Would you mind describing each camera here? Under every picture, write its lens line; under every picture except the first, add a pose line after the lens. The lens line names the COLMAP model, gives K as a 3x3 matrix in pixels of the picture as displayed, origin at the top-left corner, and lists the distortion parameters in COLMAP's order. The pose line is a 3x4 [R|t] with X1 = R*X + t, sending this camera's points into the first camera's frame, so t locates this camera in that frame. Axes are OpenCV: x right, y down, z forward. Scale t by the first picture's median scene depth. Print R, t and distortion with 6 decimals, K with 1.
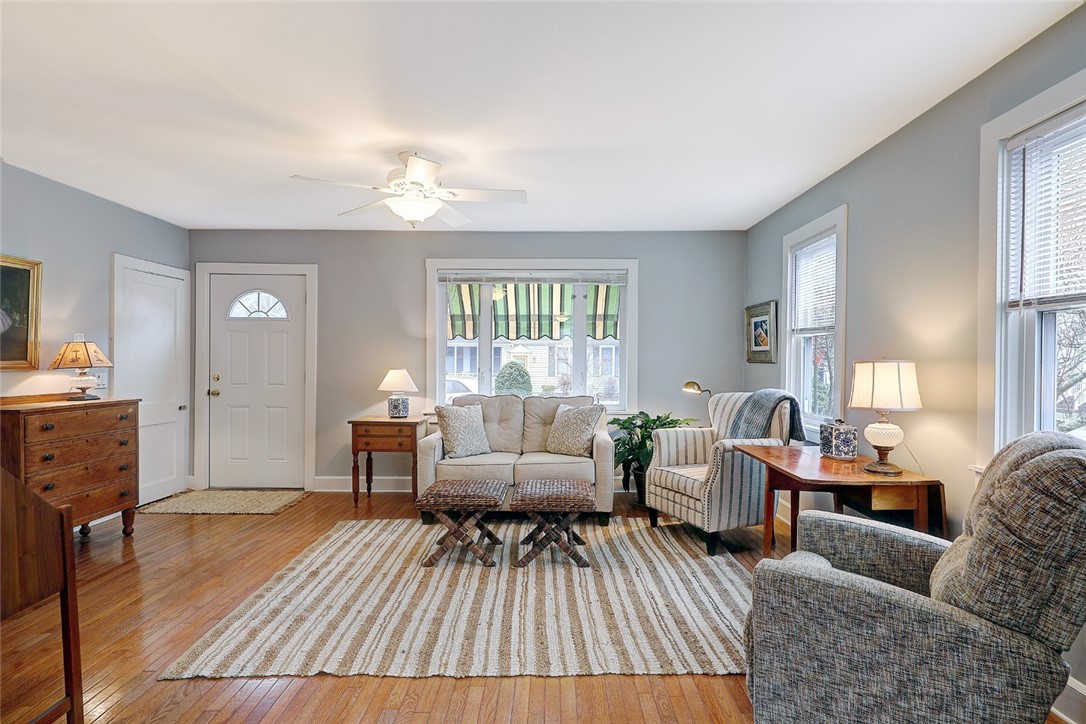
lens RADIAL K [[550.6, 0, 543.0], [0, 550.6, 362.0], [0, 0, 1]] dist [-0.000821, -0.000006]
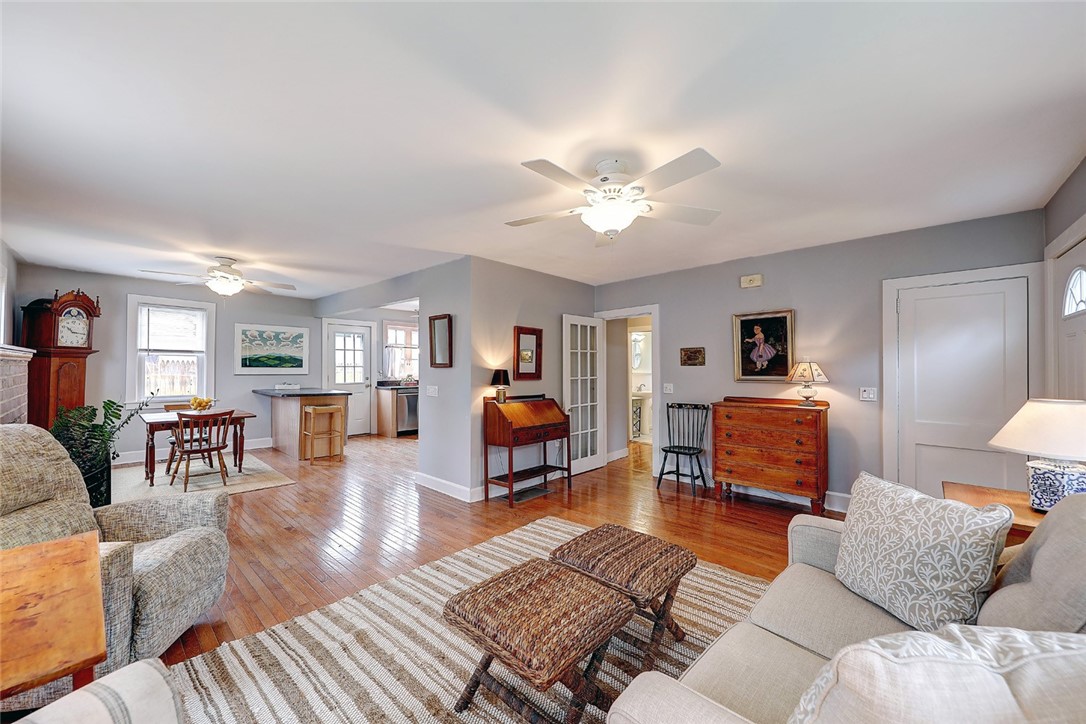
lens RADIAL K [[397.3, 0, 543.0], [0, 397.3, 362.0], [0, 0, 1]] dist [-0.000441, -0.000192]
pose [[-0.669590, -0.025377, -0.742298, 0.302752], [-0.009324, 0.999625, -0.025764, -0.007150], [0.742673, -0.010330, -0.669575, 1.163166]]
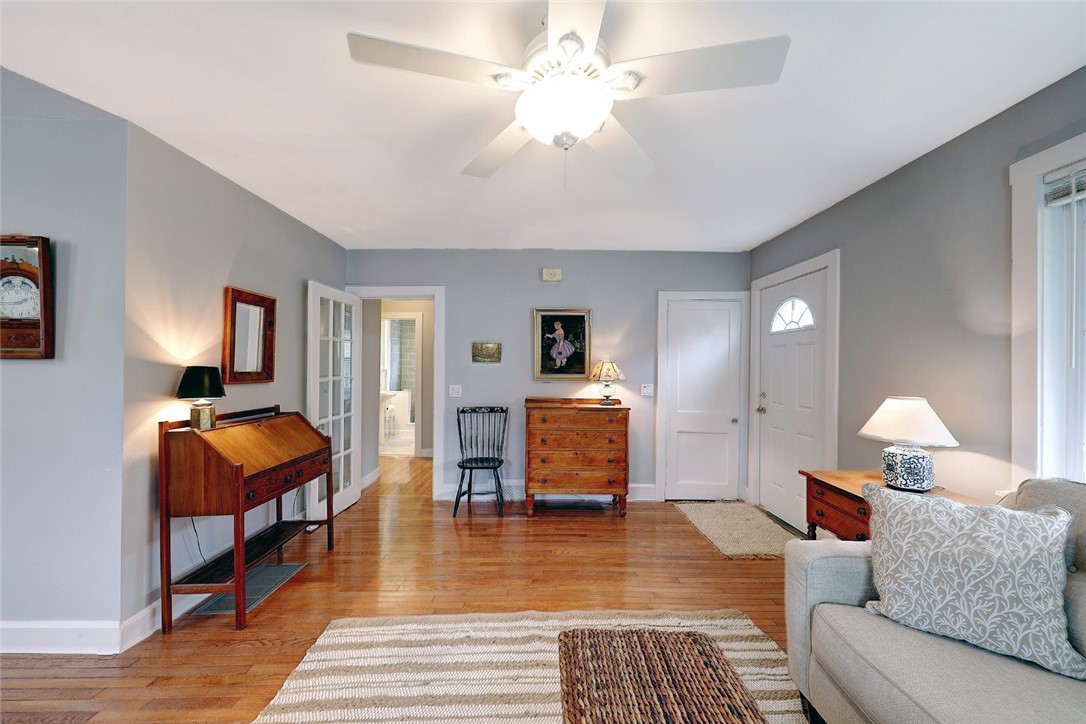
lens RADIAL K [[400.0, 0, 543.0], [0, 400.0, 362.0], [0, 0, 1]] dist [0.000851, -0.000199]
pose [[0.025778, -0.021212, -0.999443, 0.153024], [-0.012458, 0.999690, -0.021539, -0.012501], [0.999590, 0.013006, 0.025506, 0.812323]]
